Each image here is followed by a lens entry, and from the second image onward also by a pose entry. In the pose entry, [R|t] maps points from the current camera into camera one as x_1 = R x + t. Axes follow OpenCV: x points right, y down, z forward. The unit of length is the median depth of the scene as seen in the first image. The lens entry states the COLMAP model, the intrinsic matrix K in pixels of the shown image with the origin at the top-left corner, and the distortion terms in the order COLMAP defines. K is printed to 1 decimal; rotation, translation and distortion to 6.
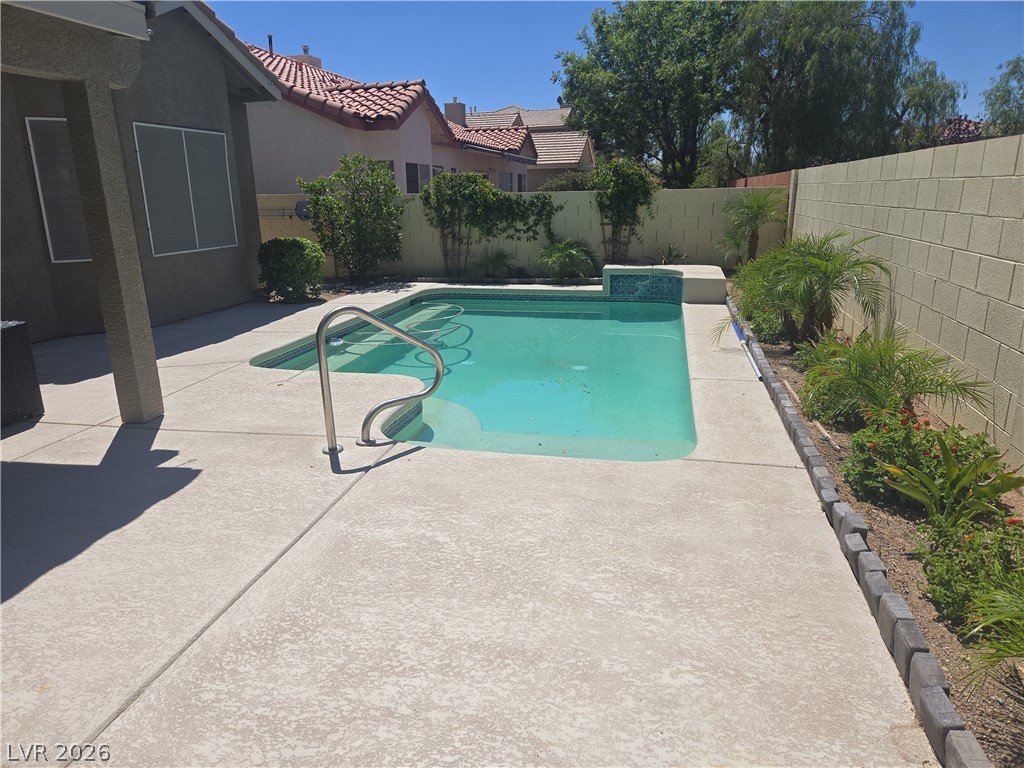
lens RADIAL K [[678.7, 0, 508.1], [0, 678.7, 372.0], [0, 0, 1]] dist [0.086659, -0.077521]
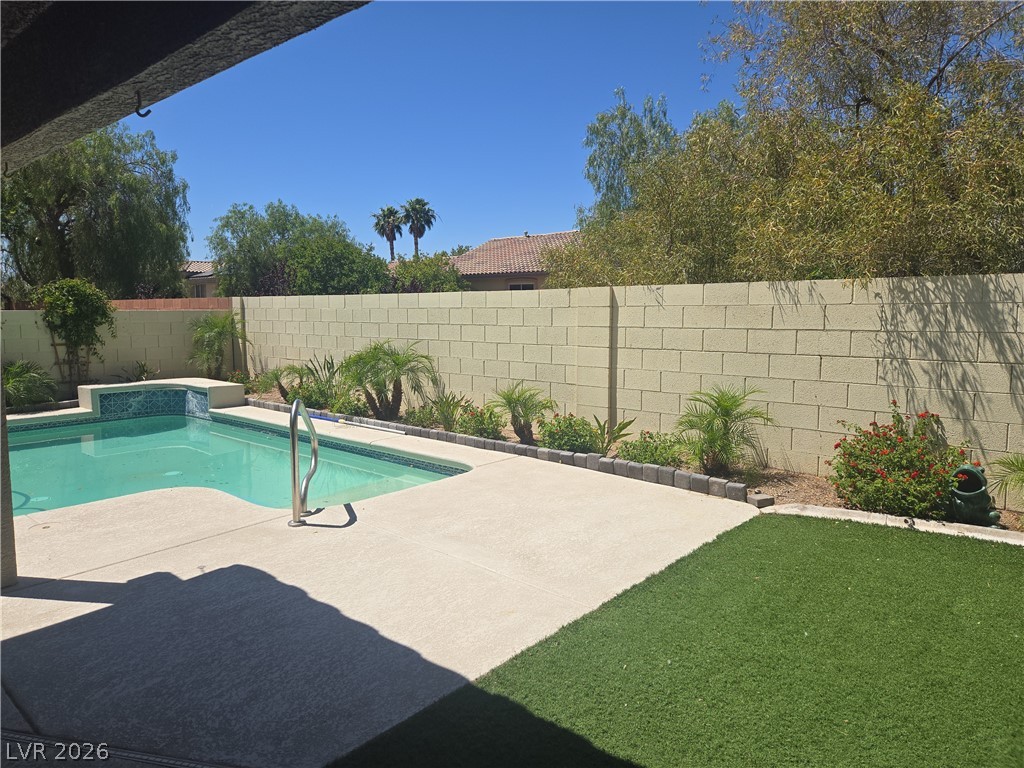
lens RADIAL K [[683.1, 0, 508.2], [0, 683.1, 372.4], [0, 0, 1]] dist [0.075437, -0.065016]
pose [[0.484909, -0.068739, 0.871859, -0.398743], [0.219618, 0.974533, -0.045313, -0.001684], [-0.846541, 0.213449, 0.487656, 0.024179]]
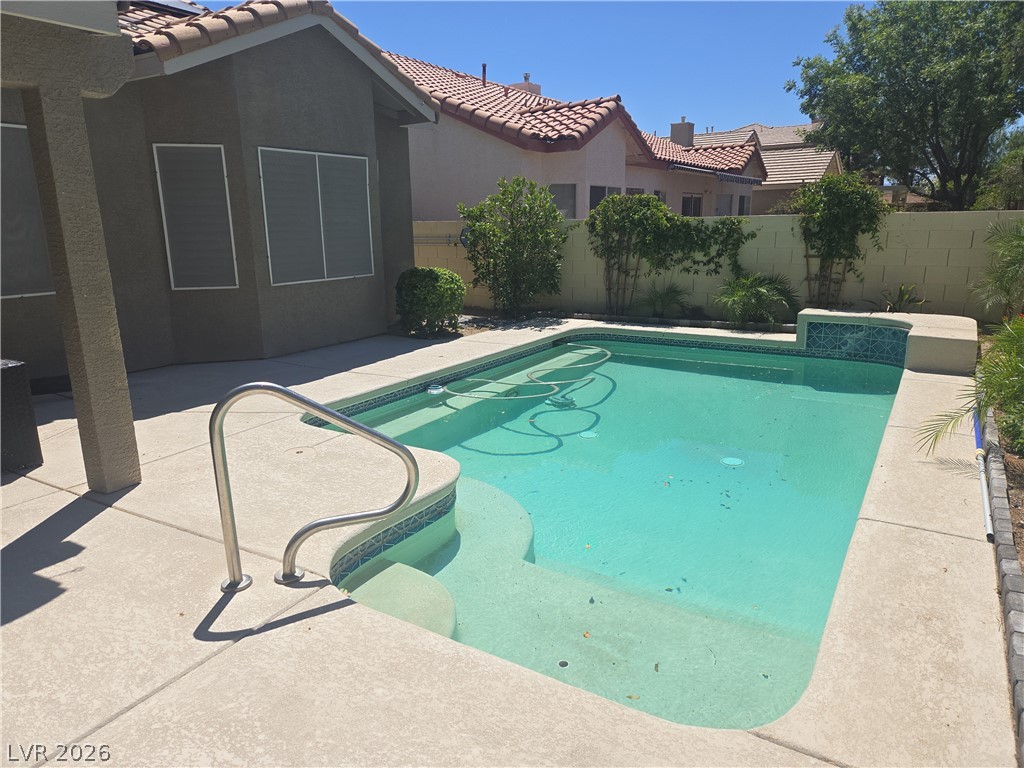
lens RADIAL K [[678.7, 0, 508.1], [0, 678.7, 372.0], [0, 0, 1]] dist [0.086659, -0.077521]
pose [[0.944375, 0.072729, -0.320729, 0.078801], [-0.083537, 0.996303, -0.020050, -0.040506], [0.318085, 0.045727, 0.946959, 0.150282]]
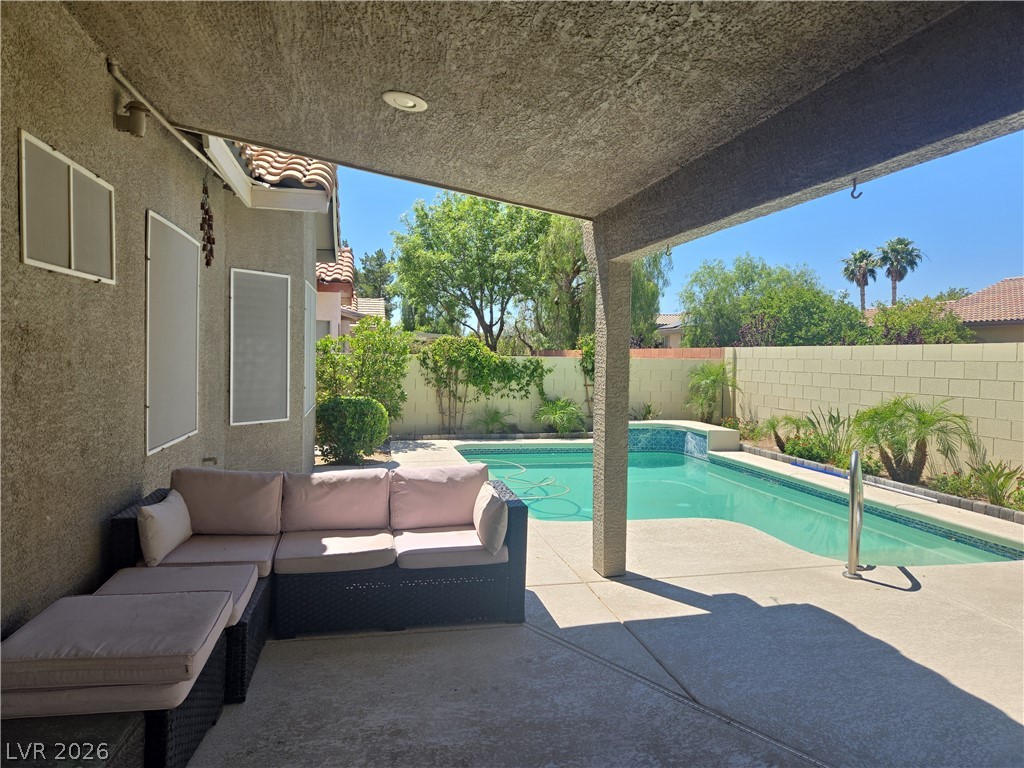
lens RADIAL K [[683.1, 0, 508.2], [0, 683.1, 372.4], [0, 0, 1]] dist [0.075437, -0.065016]
pose [[0.905361, 0.018976, 0.424219, -0.471610], [0.079048, 0.974008, -0.212271, -0.006406], [-0.417221, 0.225715, 0.880329, 0.047638]]
